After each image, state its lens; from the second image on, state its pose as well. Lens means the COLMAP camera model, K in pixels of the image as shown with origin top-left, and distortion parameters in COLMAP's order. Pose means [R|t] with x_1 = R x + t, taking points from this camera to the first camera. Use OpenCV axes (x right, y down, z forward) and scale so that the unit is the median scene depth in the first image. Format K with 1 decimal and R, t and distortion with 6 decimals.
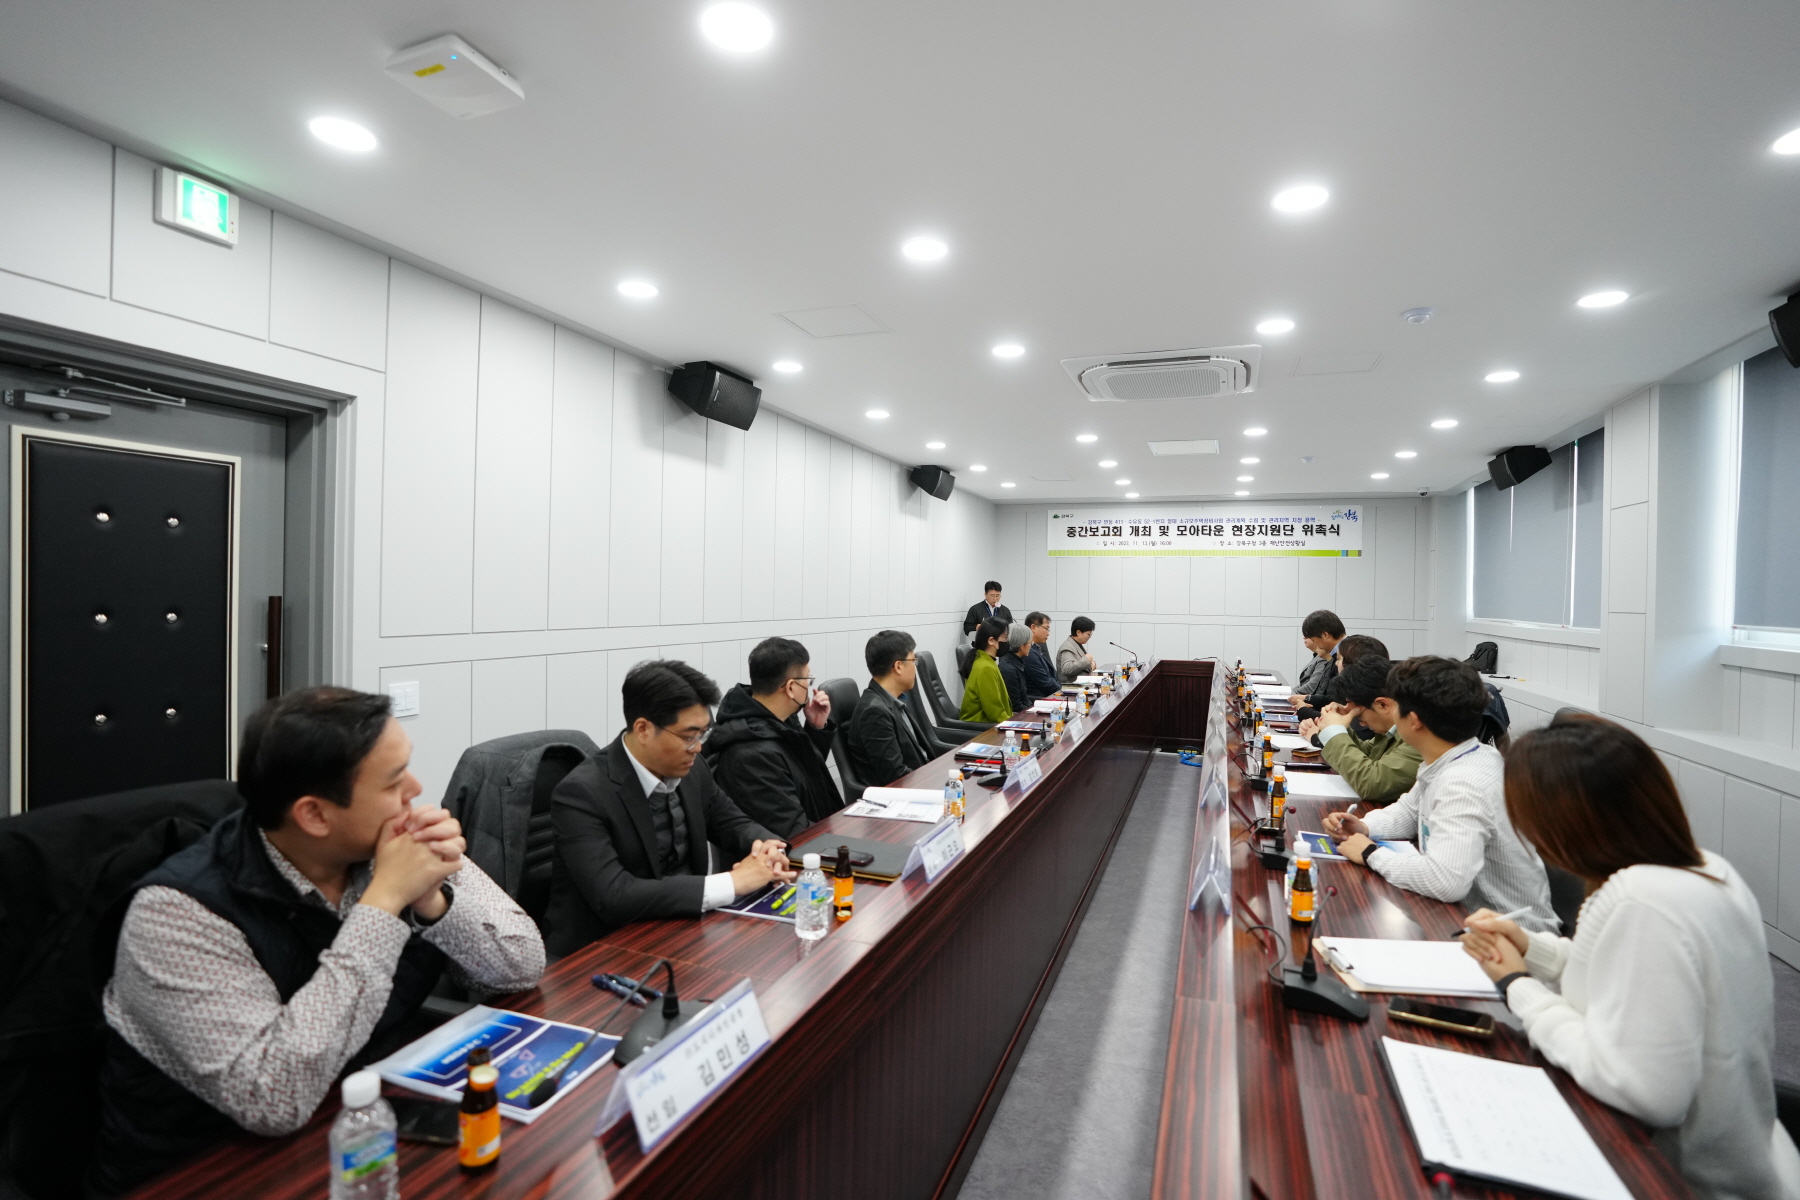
lens RADIAL K [[853.6, 0, 922.1], [0, 853.6, 602.2], [0, 0, 1]] dist [-0.067191, 0.032401]
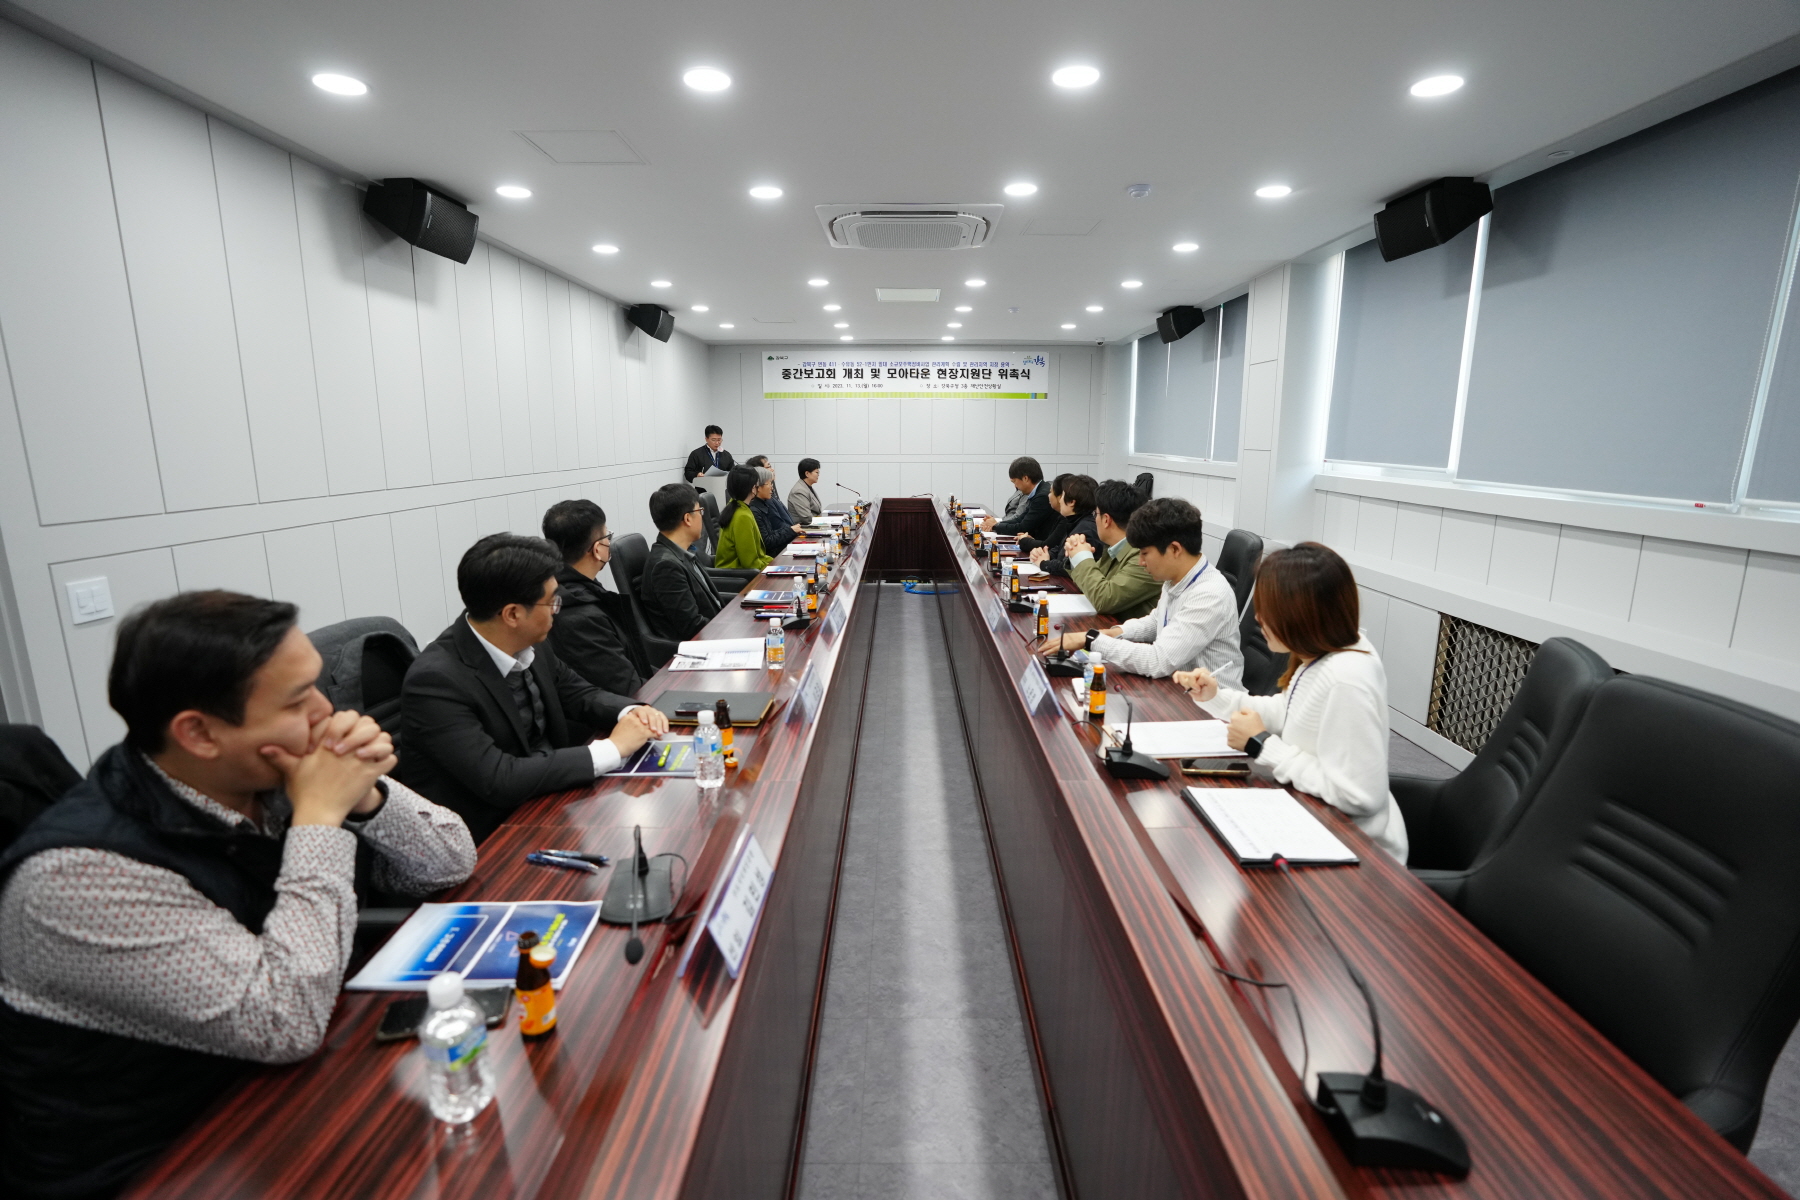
lens RADIAL K [[844.4, 0, 900.0], [0, 844.4, 600.0], [0, 0, 1]] dist [-0.073052, 0.032249]
pose [[0.933935, -0.085376, 0.347096, -0.132952], [0.017953, 0.981034, 0.193001, -0.018885], [-0.356991, -0.174019, 0.917755, -0.012788]]
